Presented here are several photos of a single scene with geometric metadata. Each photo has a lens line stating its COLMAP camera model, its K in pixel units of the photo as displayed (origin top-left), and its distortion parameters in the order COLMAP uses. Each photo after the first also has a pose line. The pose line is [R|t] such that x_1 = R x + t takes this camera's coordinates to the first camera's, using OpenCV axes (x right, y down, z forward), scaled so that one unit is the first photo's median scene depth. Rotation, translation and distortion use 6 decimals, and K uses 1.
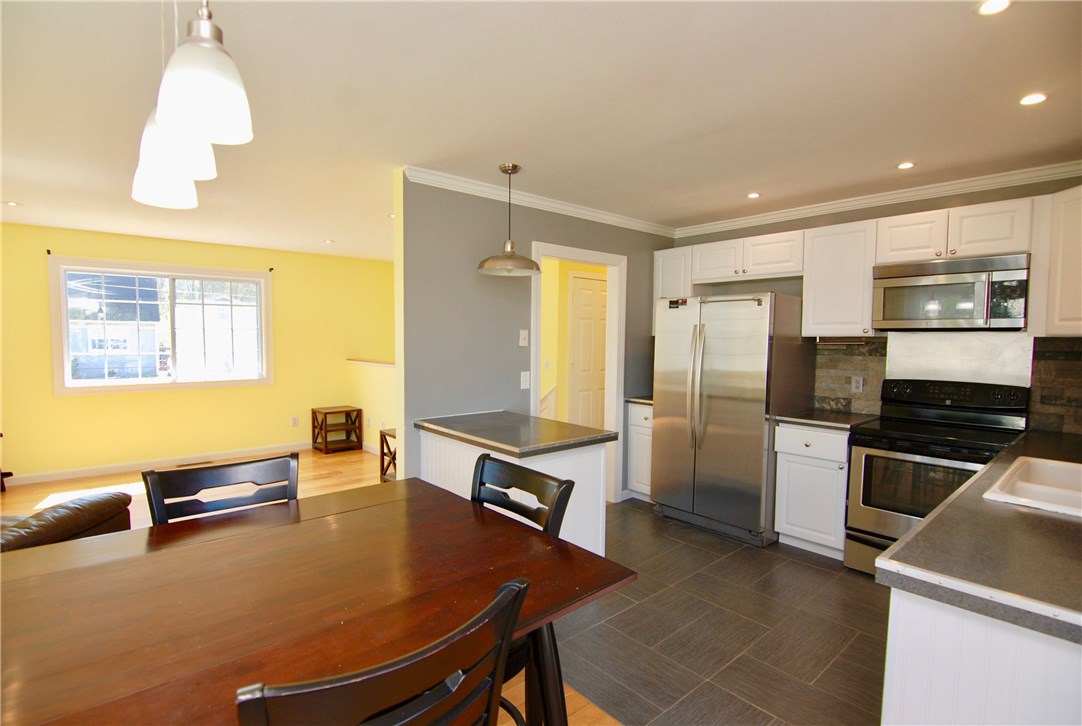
lens RADIAL K [[525.6, 0, 537.4], [0, 525.6, 370.1], [0, 0, 1]] dist [-0.002322, -0.013300]
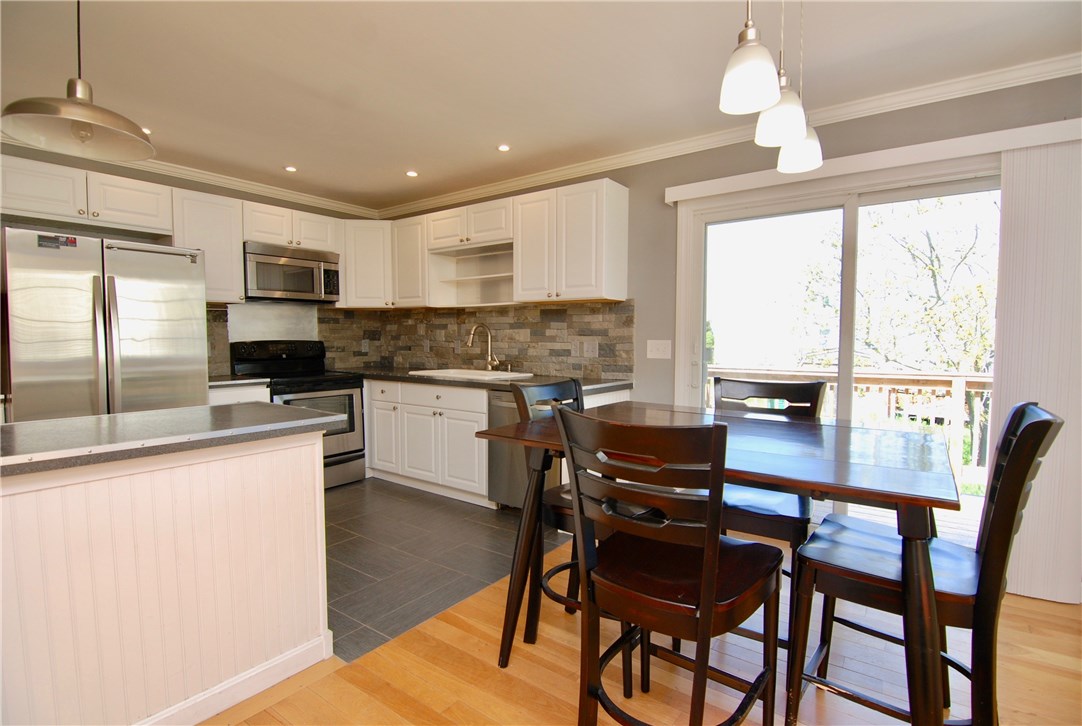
lens RADIAL K [[525.6, 0, 537.4], [0, 525.6, 370.1], [0, 0, 1]] dist [-0.002322, -0.013300]
pose [[-0.214793, -0.067762, 0.974306, -0.593257], [0.060599, 0.994743, 0.082543, 0.023900], [-0.974778, 0.076772, -0.209557, 0.601668]]
